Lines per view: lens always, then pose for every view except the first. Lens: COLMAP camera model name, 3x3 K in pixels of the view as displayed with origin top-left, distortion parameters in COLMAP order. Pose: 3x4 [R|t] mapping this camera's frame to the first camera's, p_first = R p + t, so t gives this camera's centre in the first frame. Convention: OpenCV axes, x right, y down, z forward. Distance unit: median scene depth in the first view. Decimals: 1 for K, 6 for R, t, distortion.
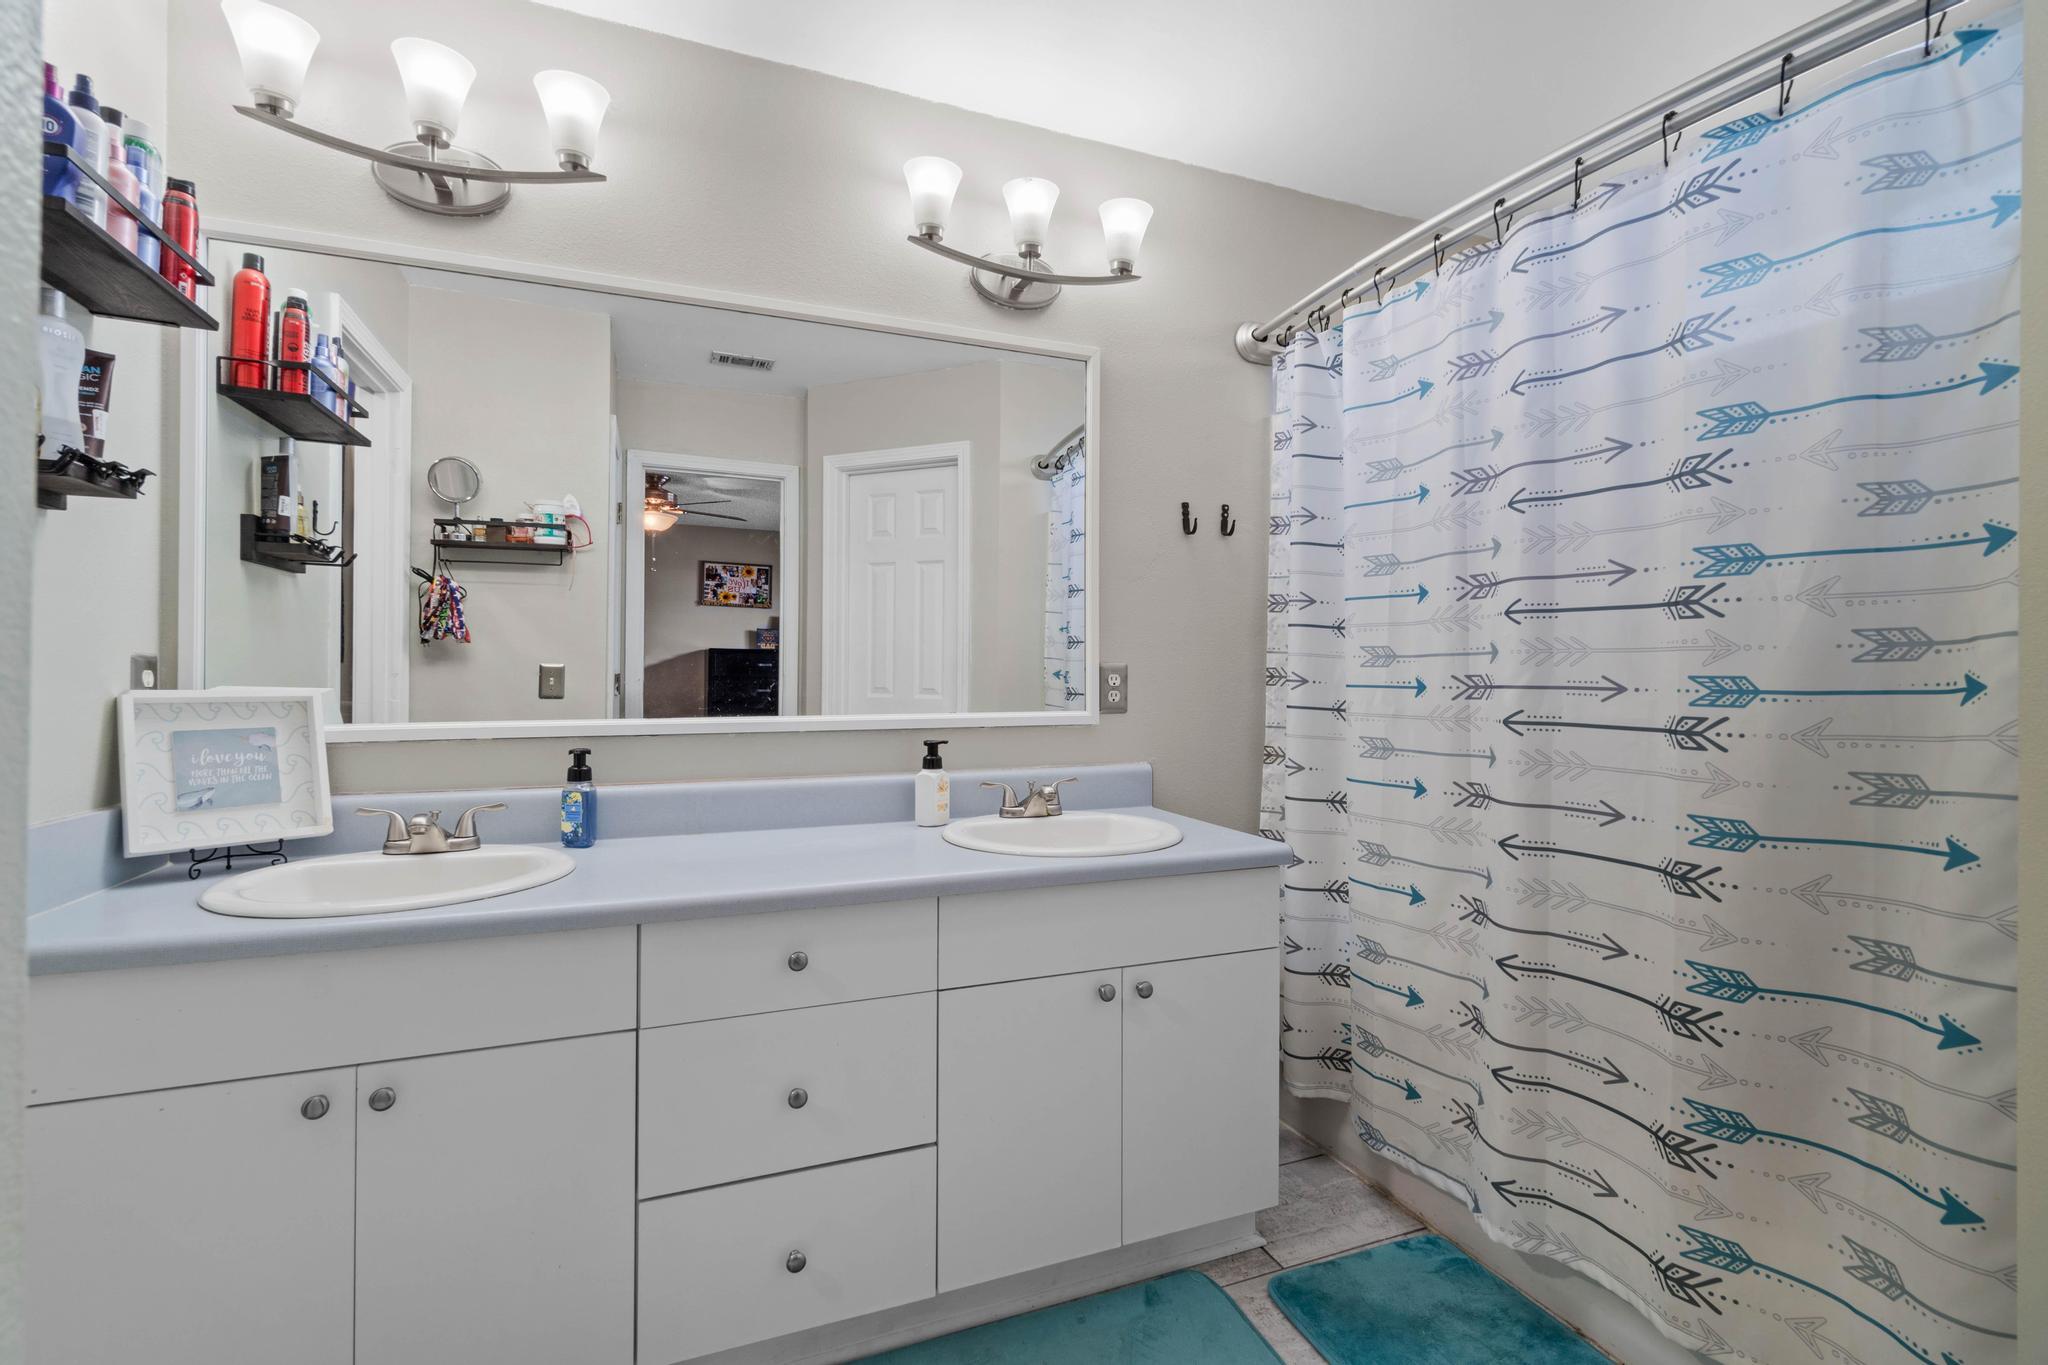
lens RADIAL K [[894.6, 0, 1008.1], [0, 894.6, 673.7], [0, 0, 1]] dist [-0.010466, 0.002993]
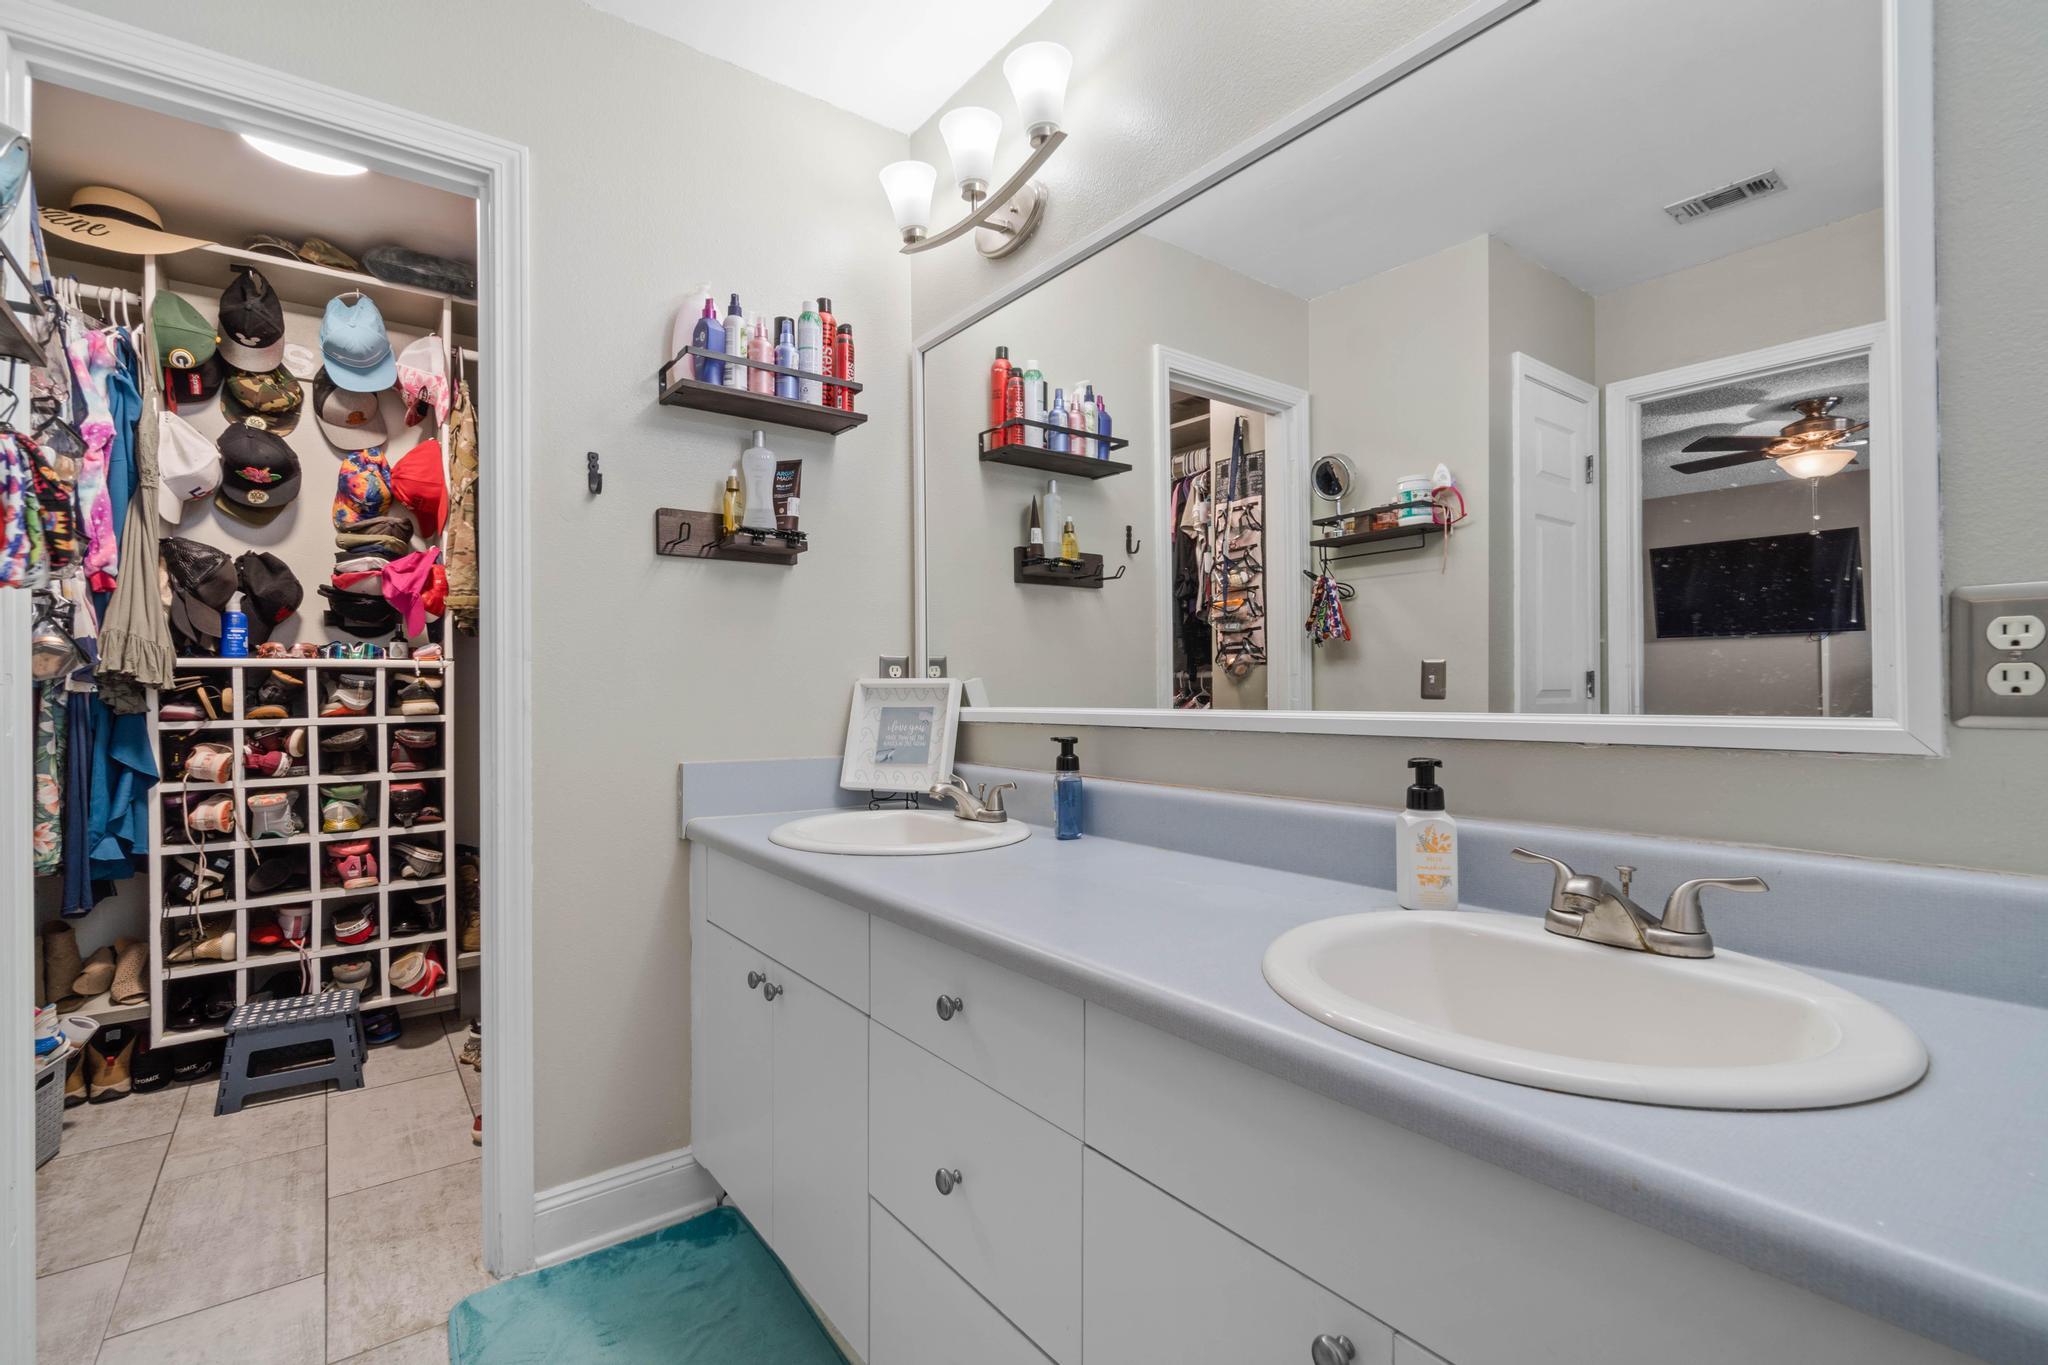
lens RADIAL K [[894.6, 0, 1021.9], [0, 894.6, 702.5], [0, 0, 1]] dist [-0.010466, 0.002993]
pose [[0.282511, 0.009224, -0.959220, 0.386732], [0.008170, 0.999894, 0.012022, 0.030759], [0.959229, -0.011233, 0.282406, 0.600438]]
